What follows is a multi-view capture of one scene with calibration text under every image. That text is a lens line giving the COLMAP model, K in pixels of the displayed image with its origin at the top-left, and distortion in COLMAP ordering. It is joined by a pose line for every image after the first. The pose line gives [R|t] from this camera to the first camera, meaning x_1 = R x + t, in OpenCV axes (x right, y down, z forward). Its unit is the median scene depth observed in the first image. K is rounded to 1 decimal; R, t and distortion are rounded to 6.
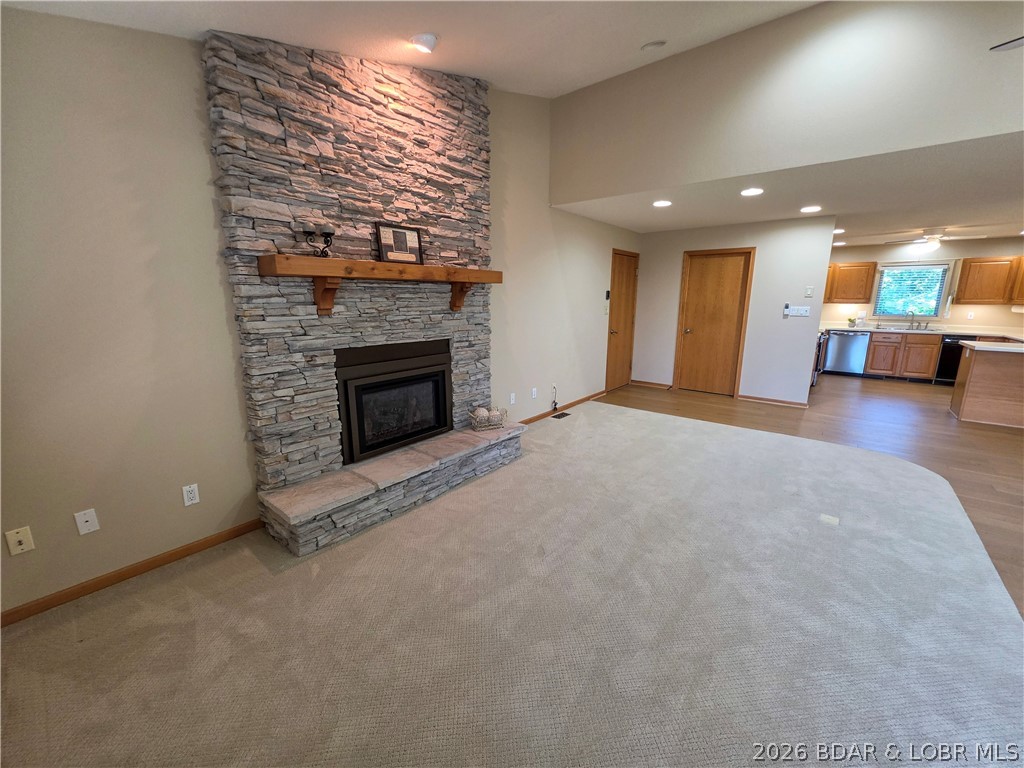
lens RADIAL K [[407.1, 0, 509.1], [0, 407.1, 381.0], [0, 0, 1]] dist [0.000374, 0.000092]
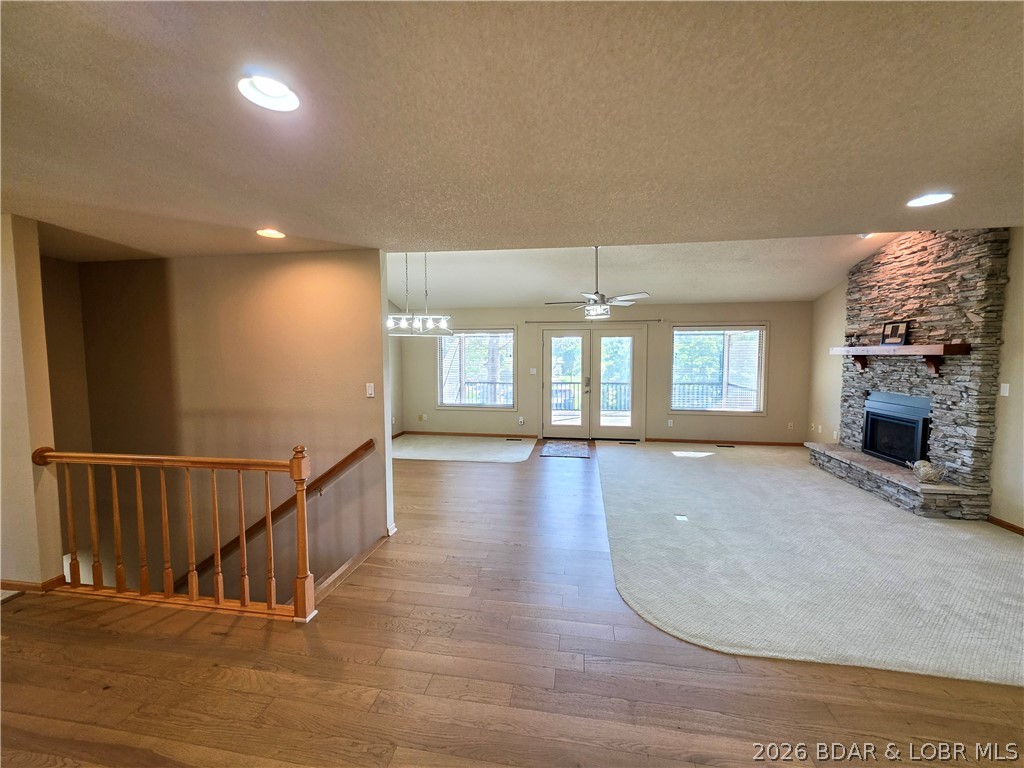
lens RADIAL K [[411.6, 0, 512.2], [0, 411.6, 381.8], [0, 0, 1]] dist [-0.000435, 0.000114]
pose [[-0.869536, 0.035121, -0.492619, 1.834431], [-0.095715, 0.966572, 0.237861, -0.382569], [0.484505, 0.253979, -0.837107, 1.643707]]
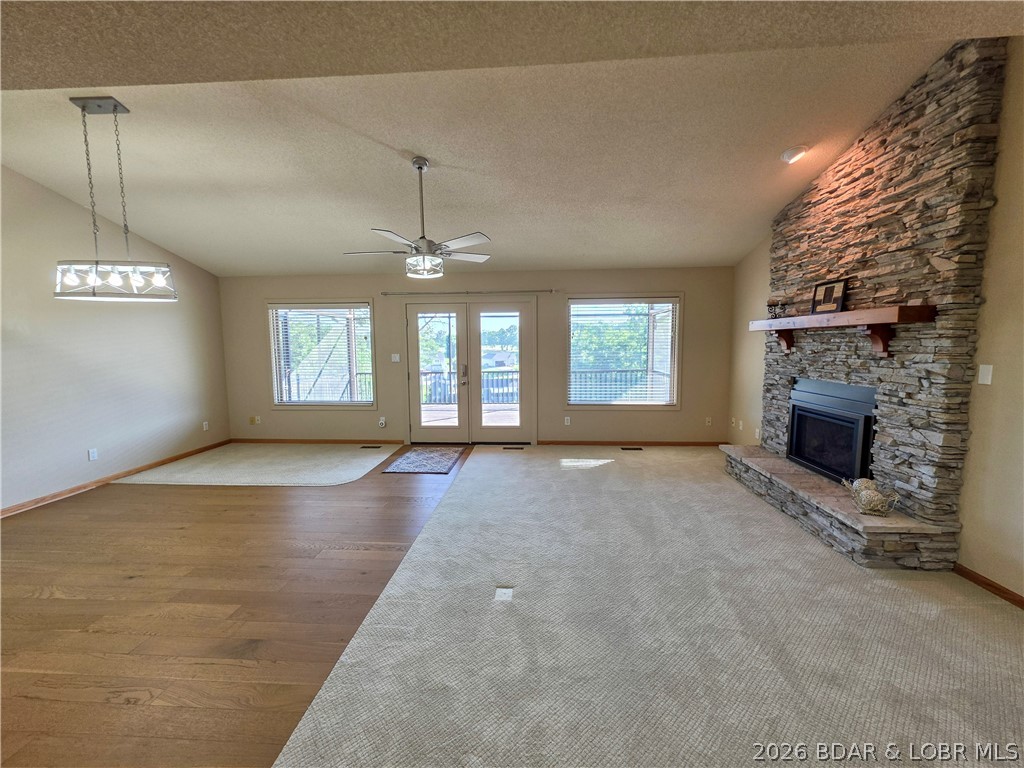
lens RADIAL K [[412.9, 0, 512.0], [0, 412.9, 384.0], [0, 0, 1]] dist [-0.001653, 0.000130]
pose [[-0.814343, 0.064116, -0.576831, 1.145355], [-0.106795, 0.960355, 0.257514, -0.296642], [0.570473, 0.271308, -0.775211, 1.430959]]
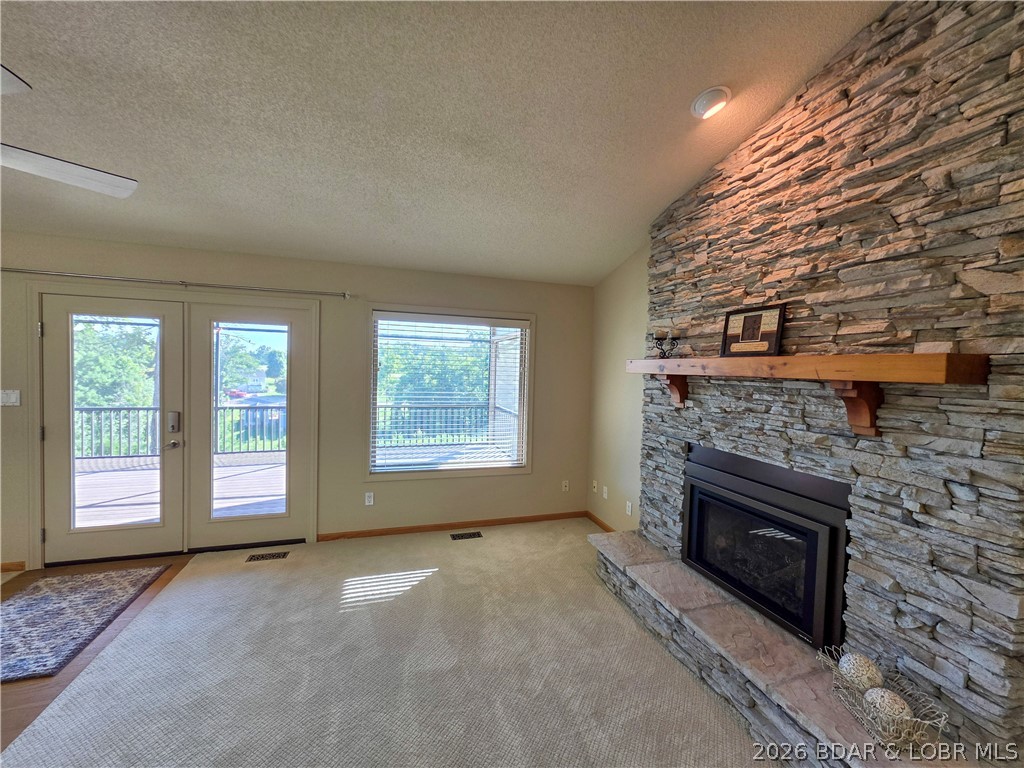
lens RADIAL K [[411.4, 0, 513.2], [0, 411.4, 379.9], [0, 0, 1]] dist [-0.000834, 0.000253]
pose [[-0.545800, 0.009886, -0.837857, 0.615662], [-0.193507, 0.971414, 0.137516, -0.259335], [0.815265, 0.237187, -0.528285, 1.038634]]
